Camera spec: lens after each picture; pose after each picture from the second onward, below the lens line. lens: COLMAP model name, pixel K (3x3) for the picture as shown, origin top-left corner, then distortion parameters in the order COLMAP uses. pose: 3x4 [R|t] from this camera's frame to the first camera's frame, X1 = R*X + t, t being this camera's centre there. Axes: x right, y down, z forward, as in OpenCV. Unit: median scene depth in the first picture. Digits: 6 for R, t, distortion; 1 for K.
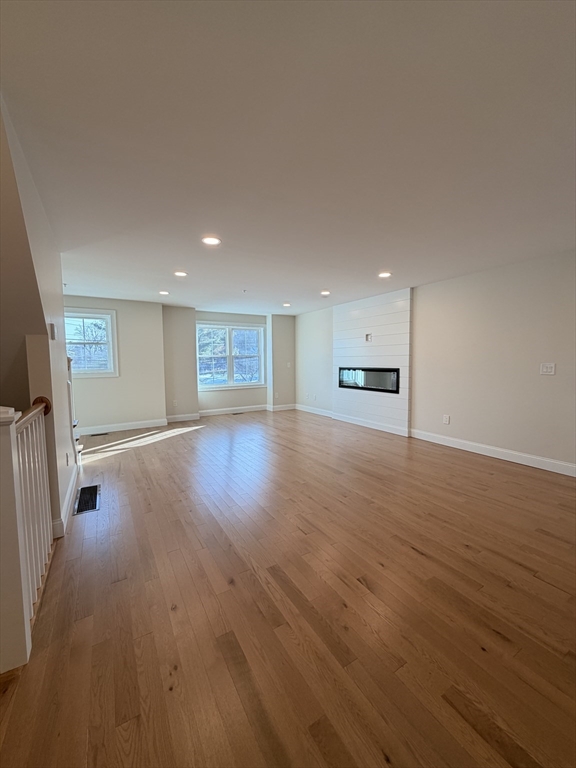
lens RADIAL K [[303.0, 0, 285.4], [0, 303.0, 380.5], [0, 0, 1]] dist [0.000067, 0.001353]
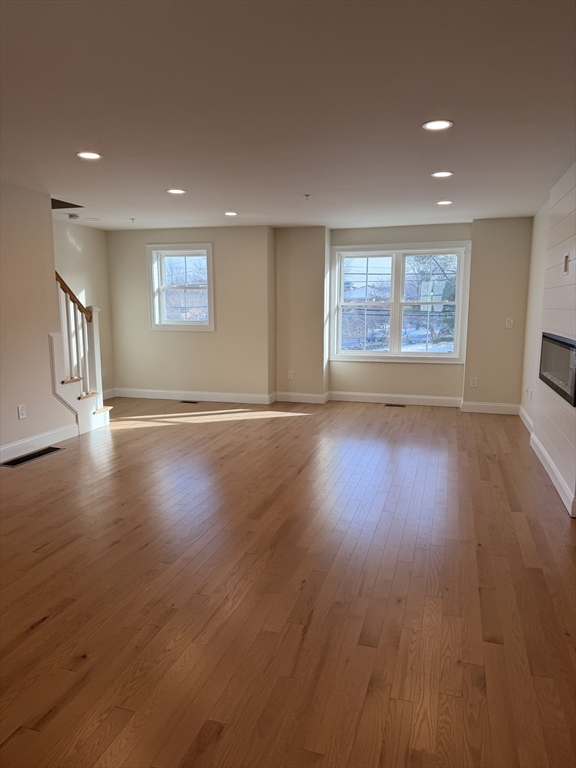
lens RADIAL K [[533.9, 0, 292.5], [0, 533.9, 384.0], [0, 0, 1]] dist [0.045812, -0.051008]
pose [[0.677068, 0.118599, -0.726301, 0.971421], [-0.056682, 0.992401, 0.109212, -0.065528], [0.733734, -0.032776, 0.678646, 0.383603]]
